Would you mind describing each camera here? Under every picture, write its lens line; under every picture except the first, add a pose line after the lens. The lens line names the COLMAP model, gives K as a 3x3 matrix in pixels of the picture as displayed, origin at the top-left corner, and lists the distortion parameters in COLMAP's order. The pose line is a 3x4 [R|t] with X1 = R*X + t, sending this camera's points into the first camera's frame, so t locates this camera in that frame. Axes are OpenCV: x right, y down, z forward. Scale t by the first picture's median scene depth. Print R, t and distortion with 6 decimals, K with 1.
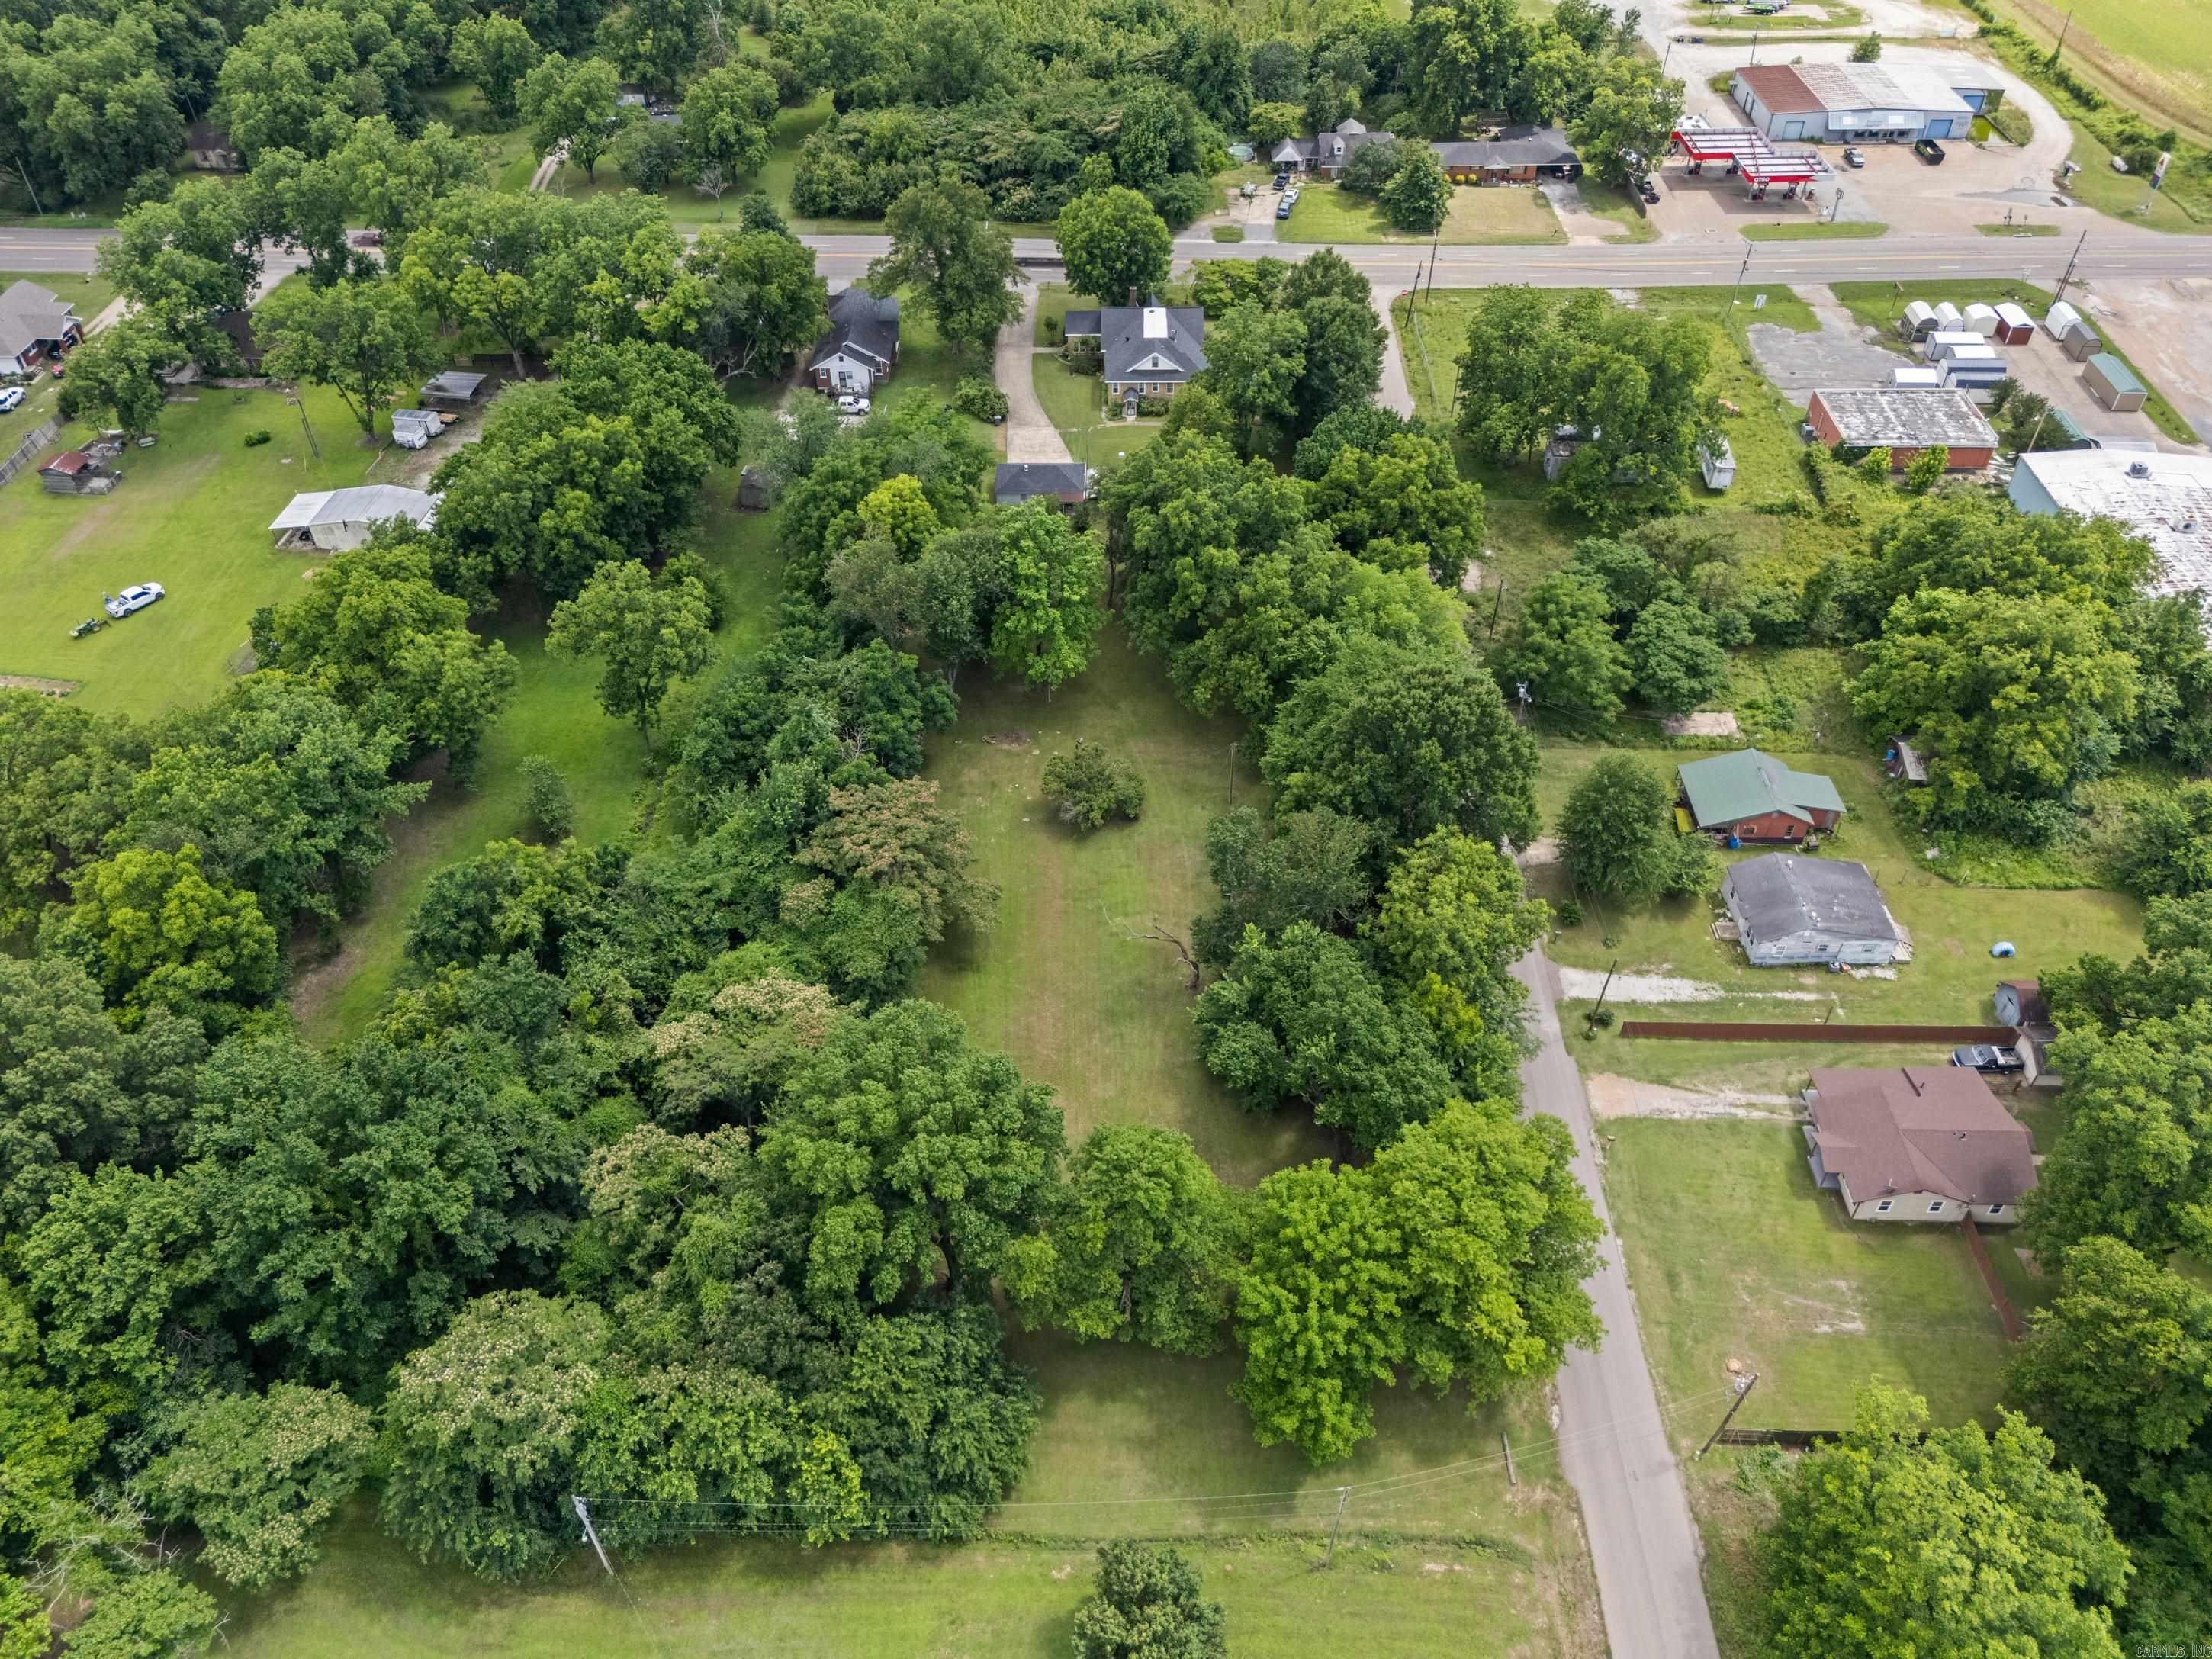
lens RADIAL K [[1631.8, 0, 1106.0], [0, 1631.8, 829.5], [0, 0, 1]] dist [0.063342, -0.061176]
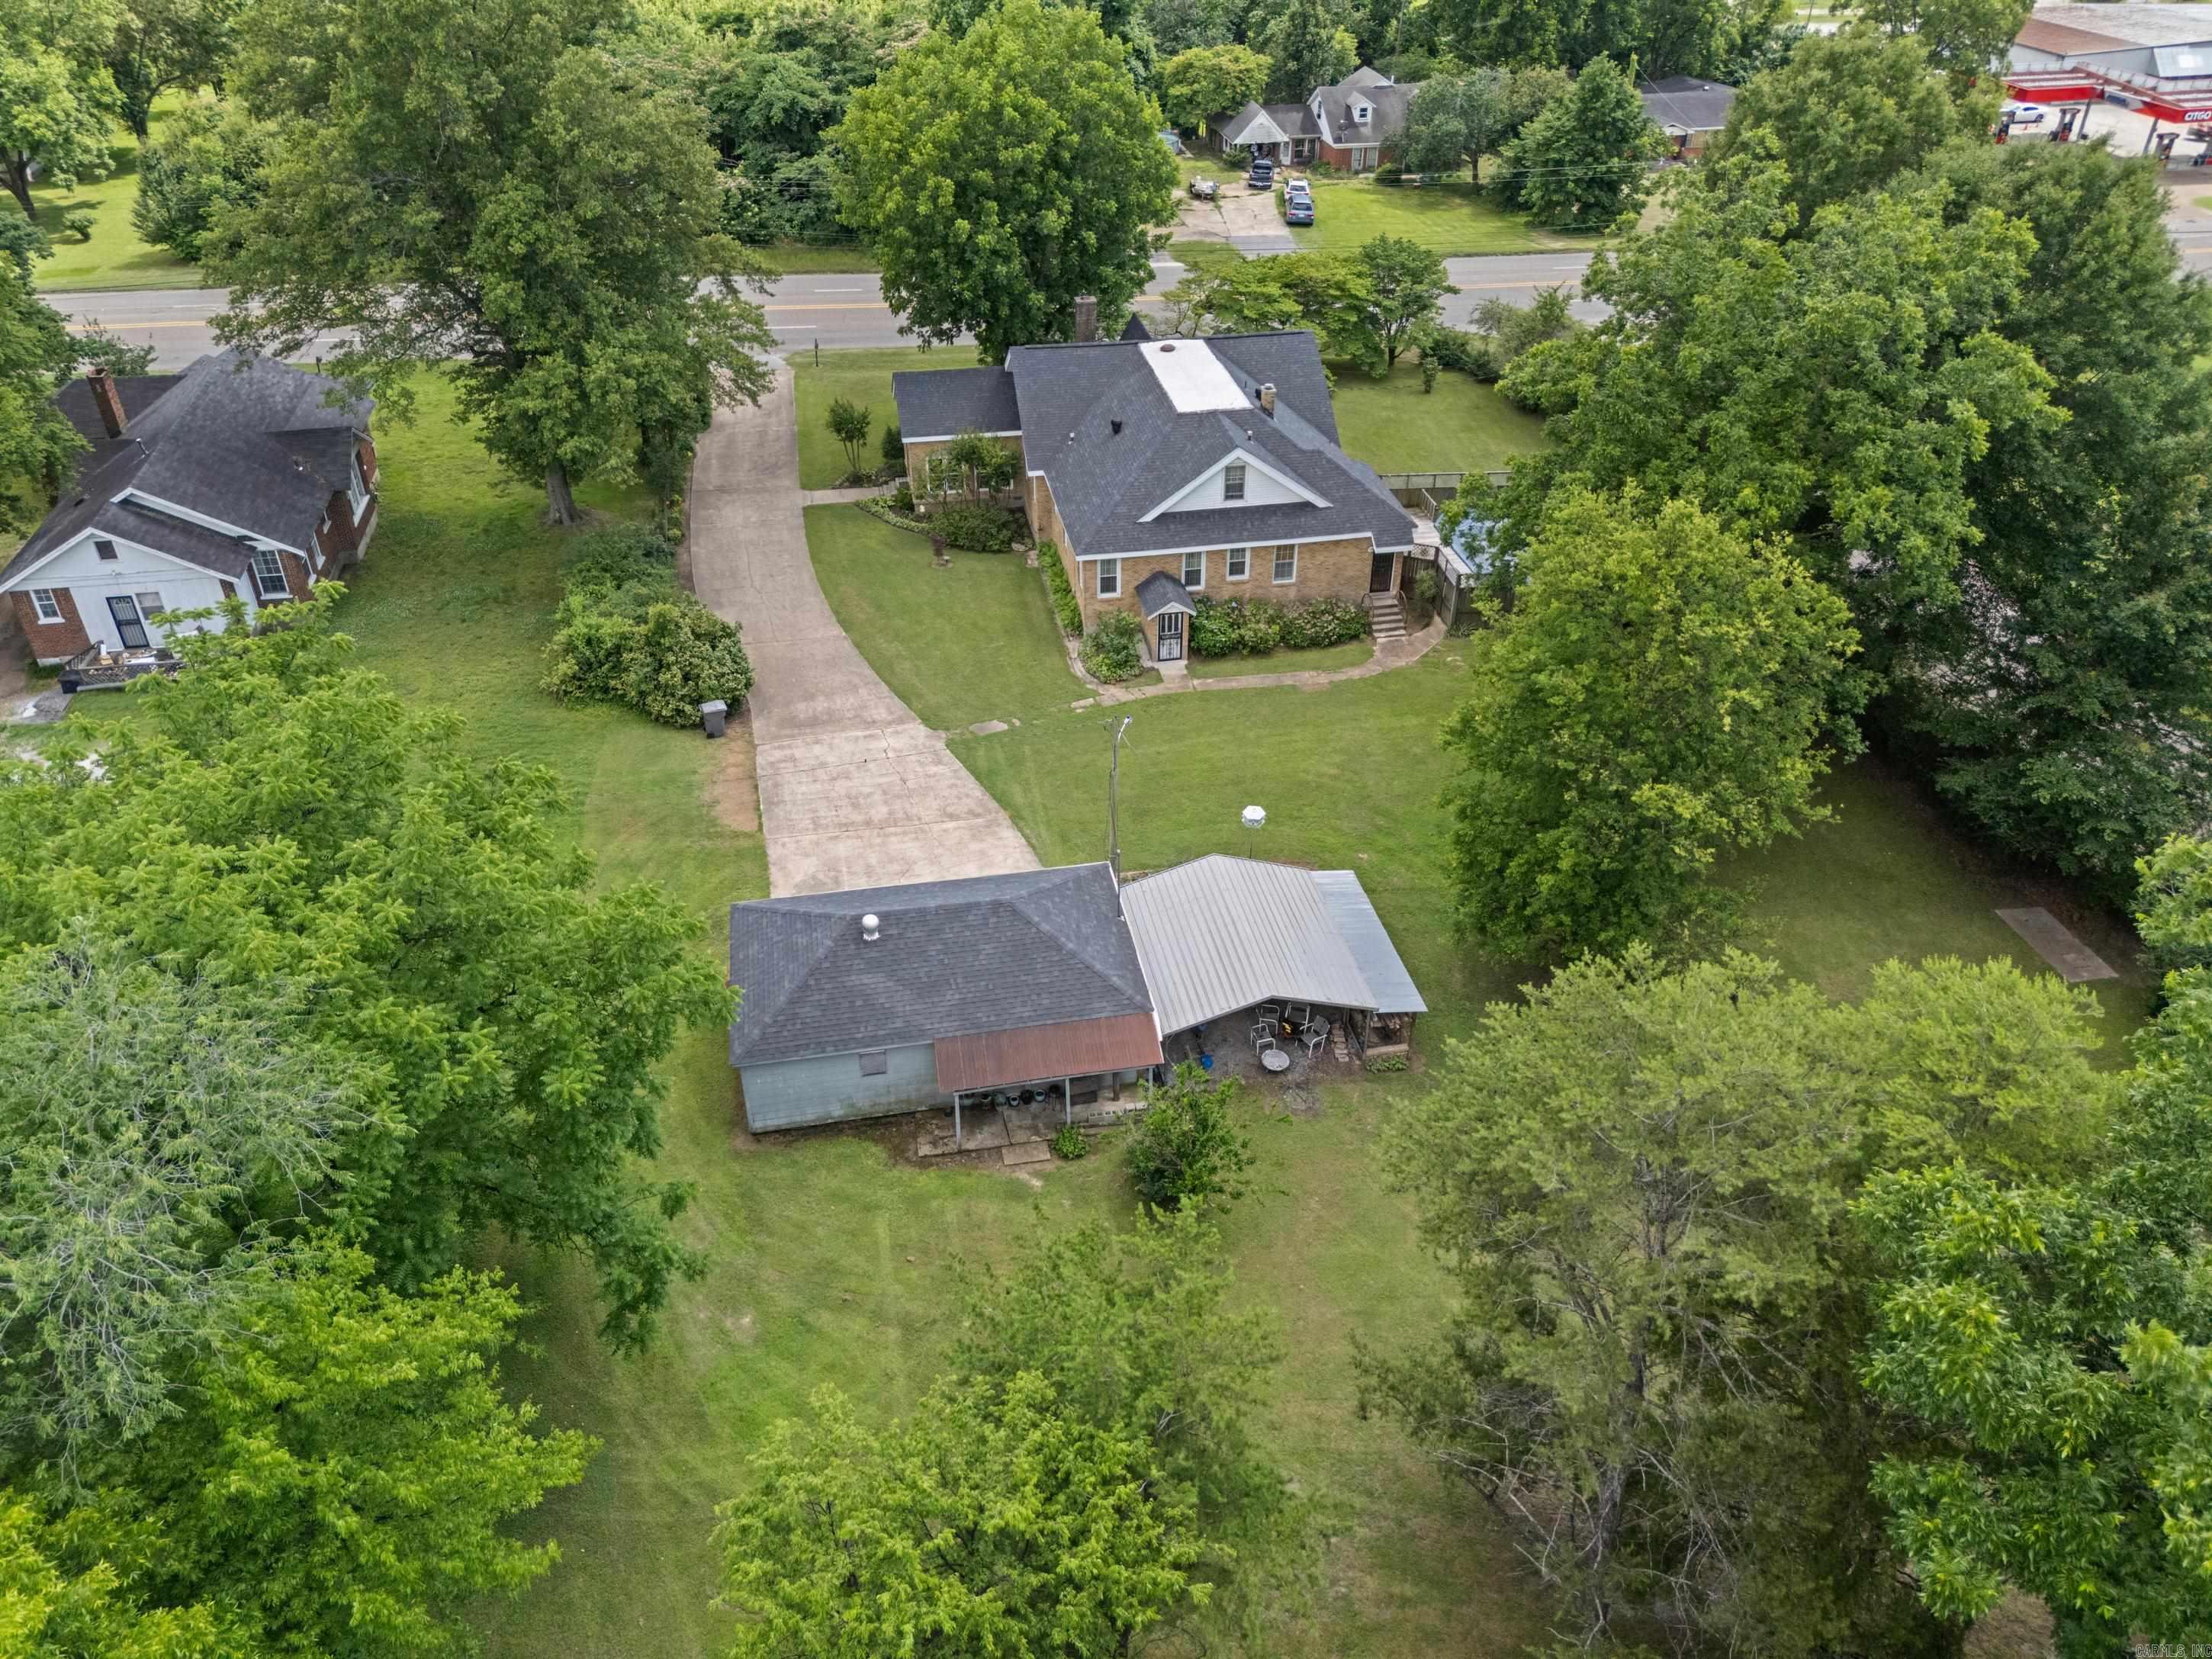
lens RADIAL K [[1631.8, 0, 1106.0], [0, 1631.8, 829.5], [0, 0, 1]] dist [0.063342, -0.061176]
pose [[0.981072, -0.100827, 0.165324, -0.048746], [0.123629, 0.983241, -0.133989, -0.185207], [-0.149043, 0.151892, 0.977095, 0.719564]]
